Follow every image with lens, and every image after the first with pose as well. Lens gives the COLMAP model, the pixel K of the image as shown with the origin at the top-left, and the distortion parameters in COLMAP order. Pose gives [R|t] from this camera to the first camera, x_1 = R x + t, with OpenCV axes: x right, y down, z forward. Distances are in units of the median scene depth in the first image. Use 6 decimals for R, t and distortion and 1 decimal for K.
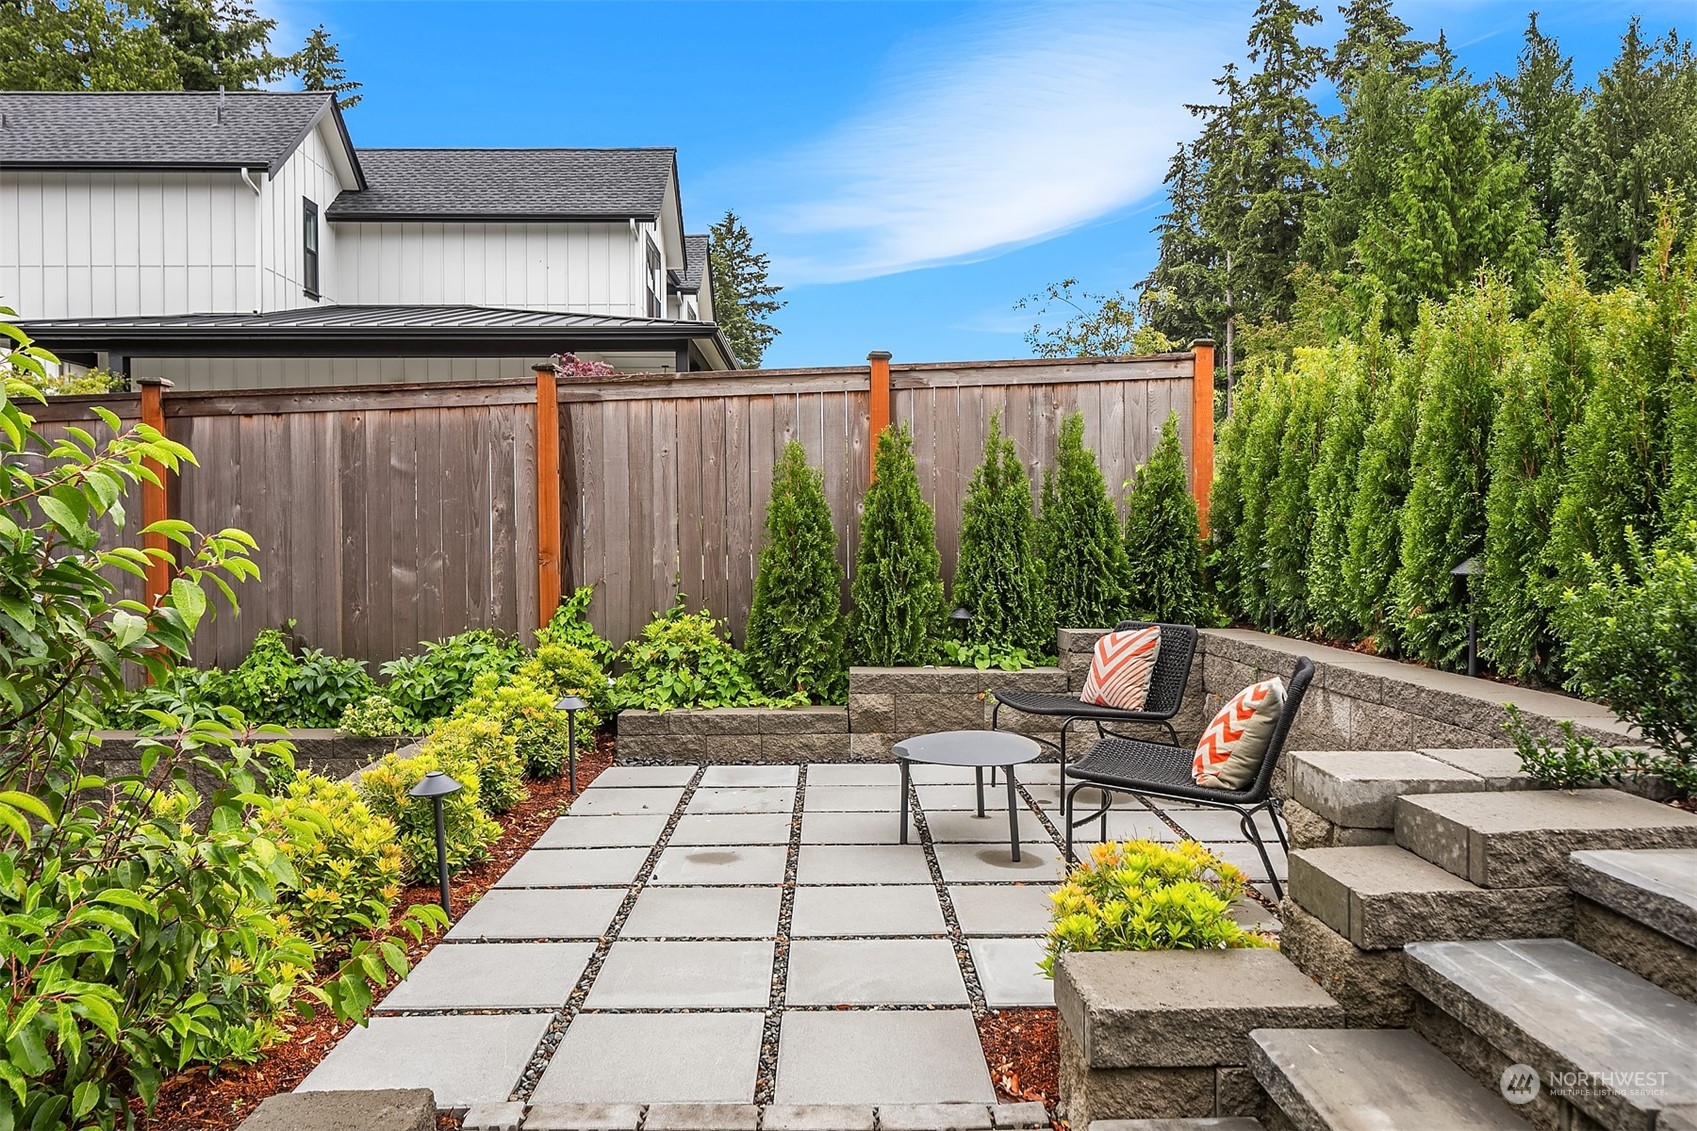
lens RADIAL K [[1165.4, 0, 860.5], [0, 1165.4, 562.0], [0, 0, 1]] dist [-0.008388, 0.001289]
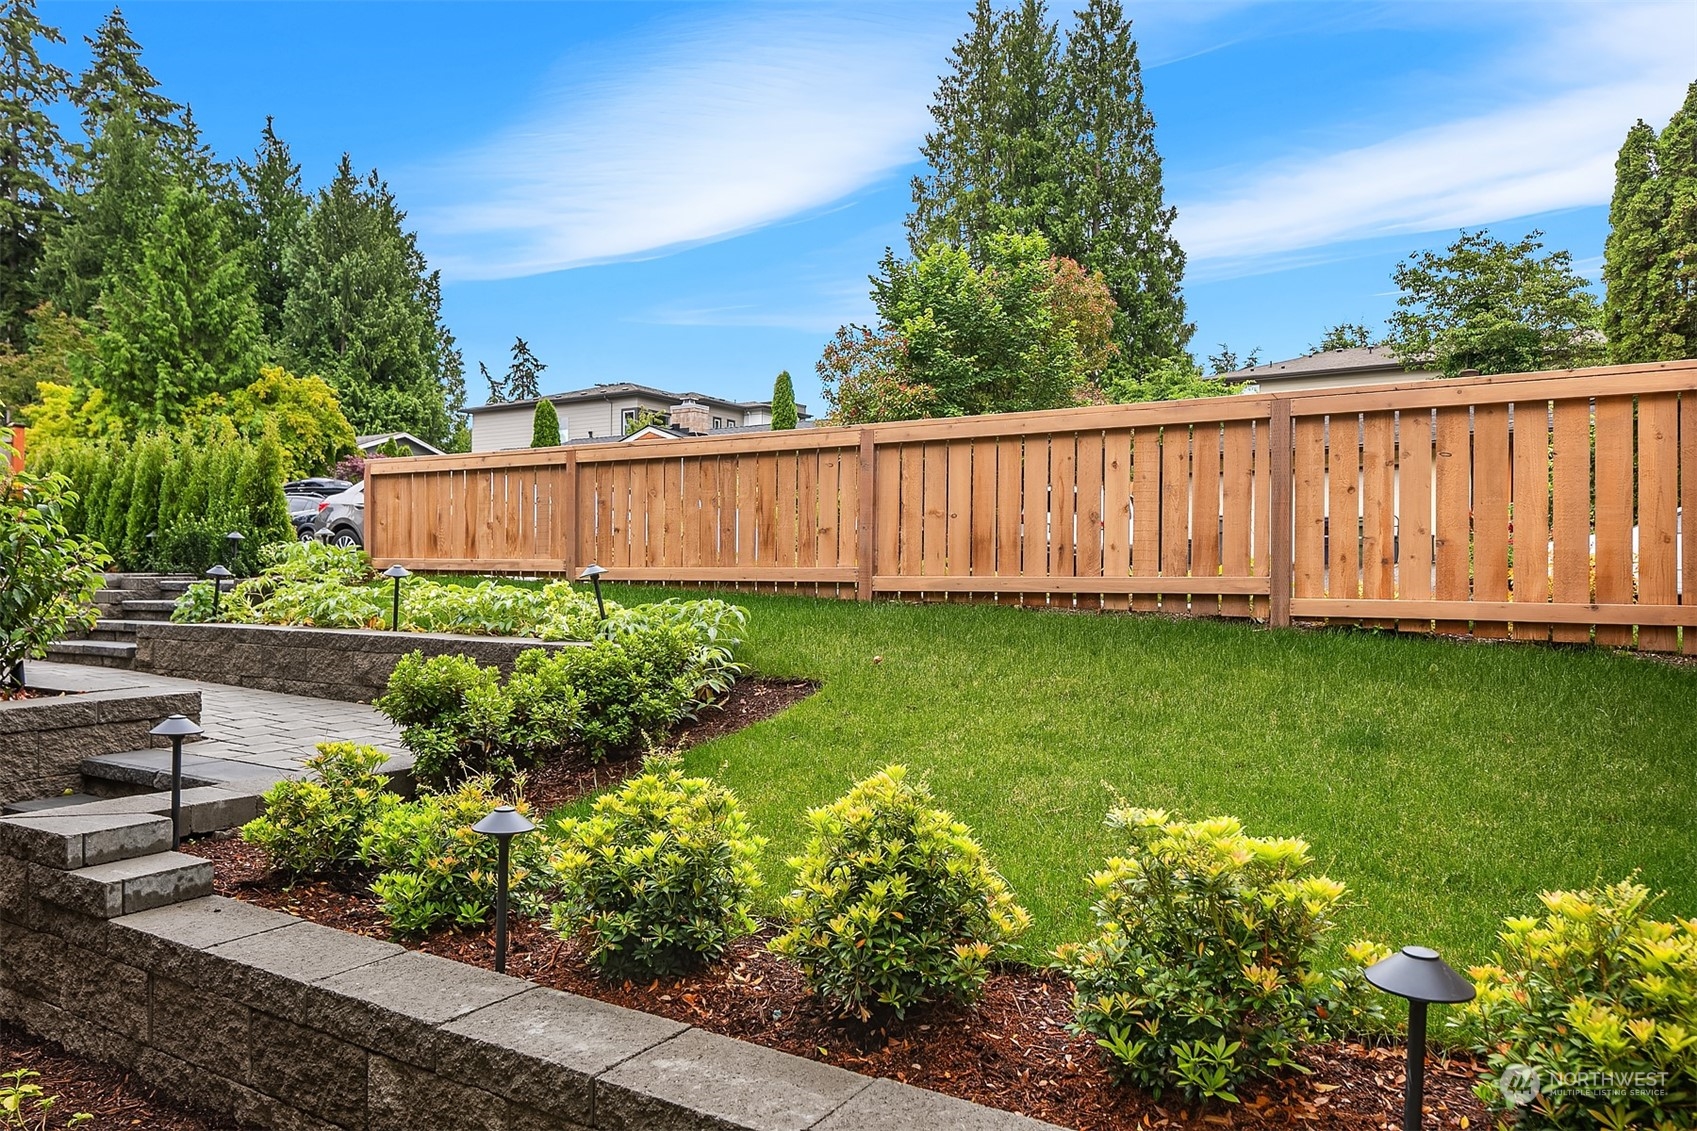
lens RADIAL K [[1165.4, 0, 860.5], [0, 1165.4, 562.0], [0, 0, 1]] dist [-0.008388, 0.001289]
pose [[0.552600, 0.017027, 0.833273, -0.068104], [0.008760, 0.999617, -0.026236, 0.012527], [-0.833401, 0.021798, 0.552239, -0.154770]]
